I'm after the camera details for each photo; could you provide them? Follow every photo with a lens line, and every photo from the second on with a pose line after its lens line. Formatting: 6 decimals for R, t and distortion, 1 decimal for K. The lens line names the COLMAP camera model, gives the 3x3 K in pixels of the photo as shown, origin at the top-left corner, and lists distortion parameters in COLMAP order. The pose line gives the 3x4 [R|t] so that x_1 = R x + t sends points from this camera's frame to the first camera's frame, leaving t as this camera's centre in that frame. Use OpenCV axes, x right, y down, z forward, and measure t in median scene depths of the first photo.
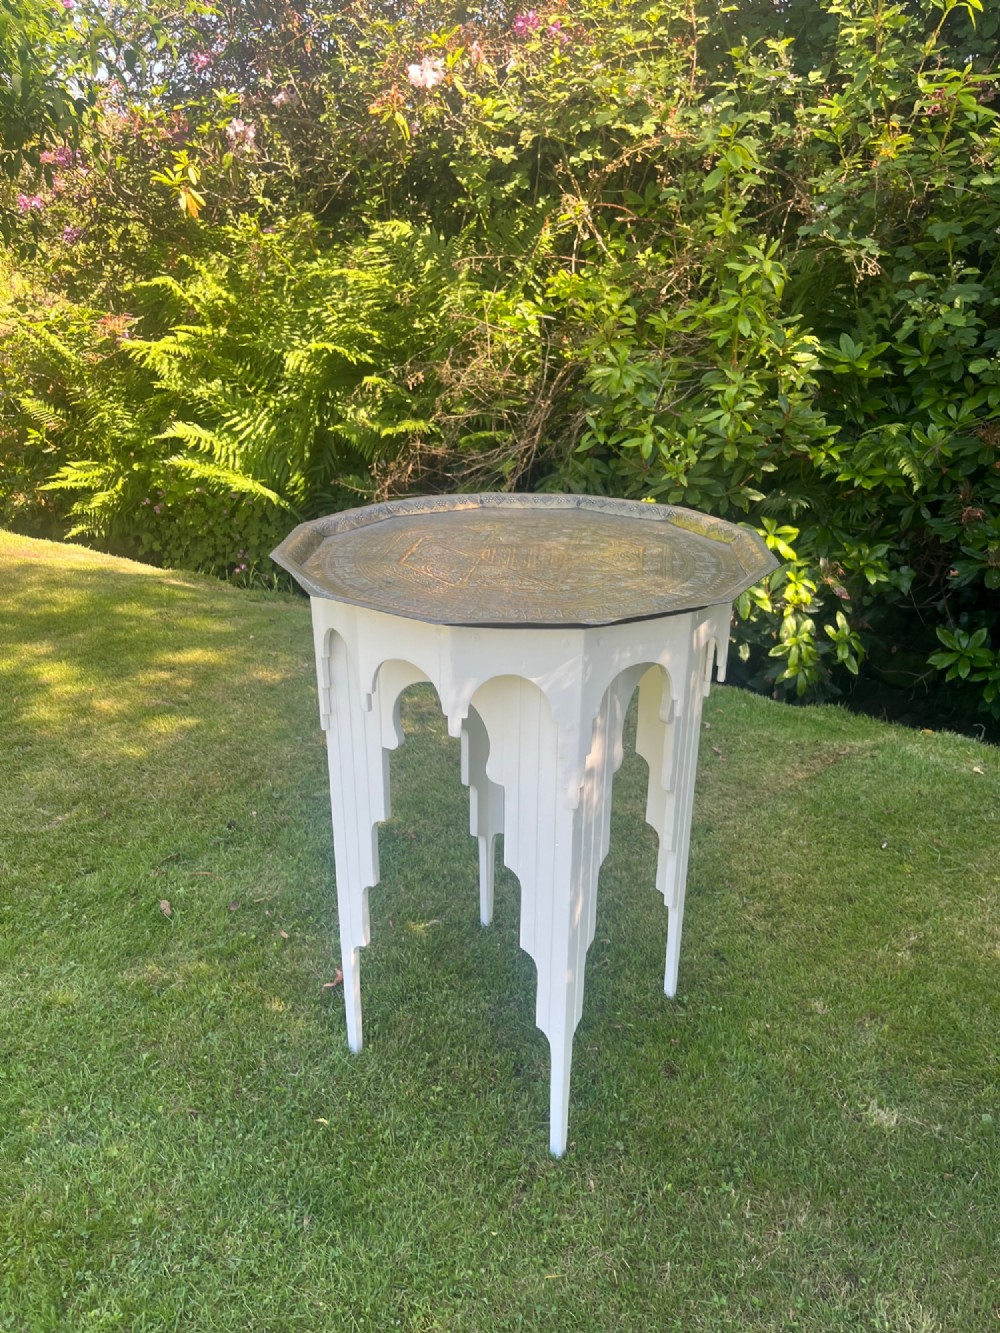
lens RADIAL K [[1025.7, 0, 503.1], [0, 1025.7, 681.5], [0, 0, 1]] dist [0.066027, -0.094858]
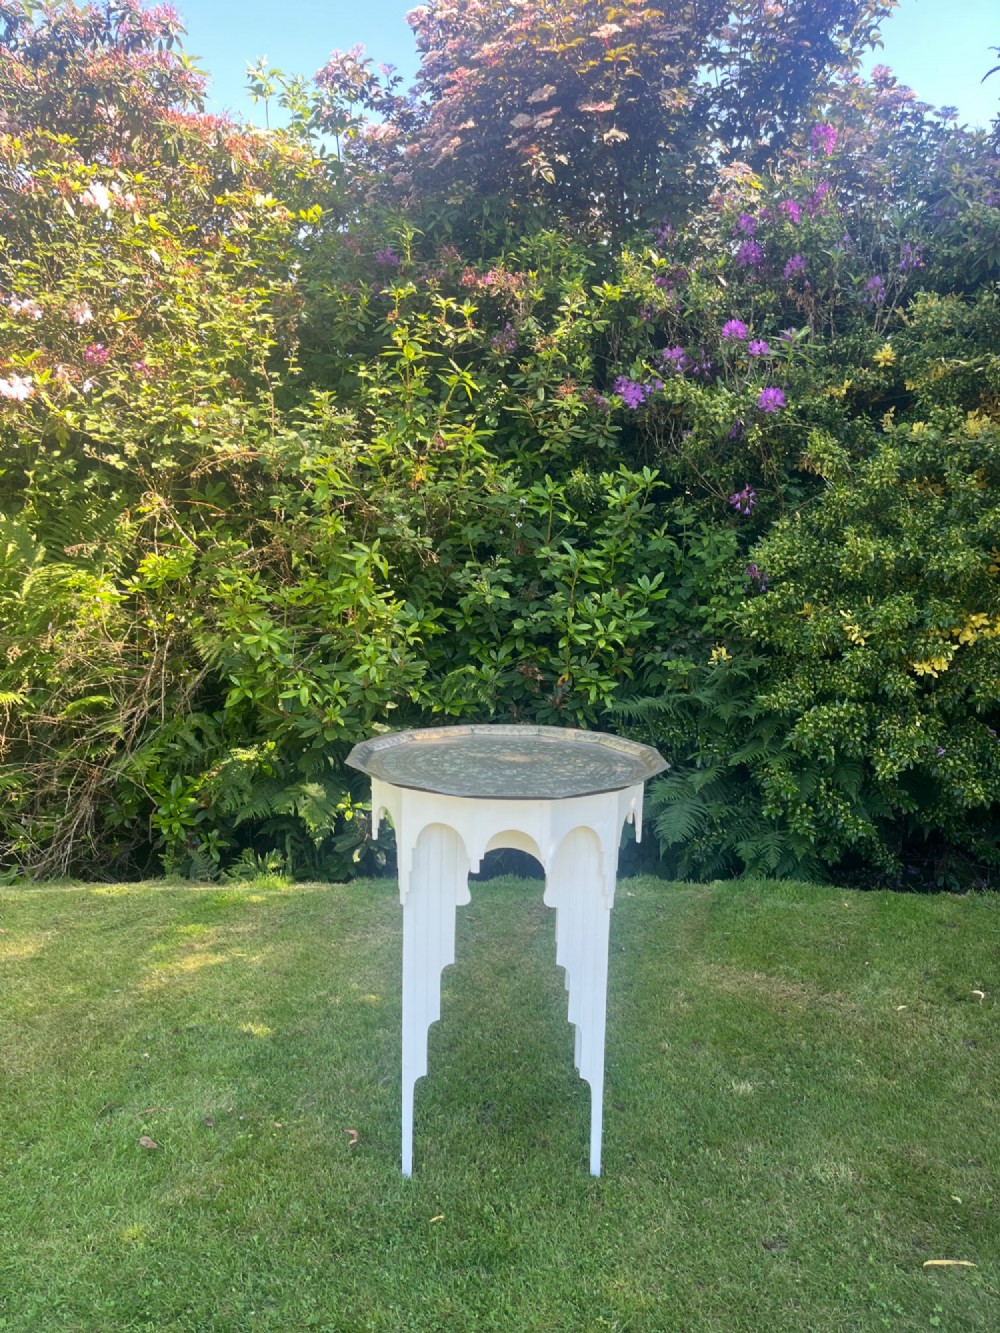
lens RADIAL K [[1025.7, 0, 513.6], [0, 1025.7, 679.3], [0, 0, 1]] dist [0.066027, -0.094858]
pose [[0.828974, -0.071560, 0.554691, -0.310620], [0.199387, 0.964428, -0.173560, 0.009452], [-0.522539, 0.254475, 0.813754, -0.107107]]
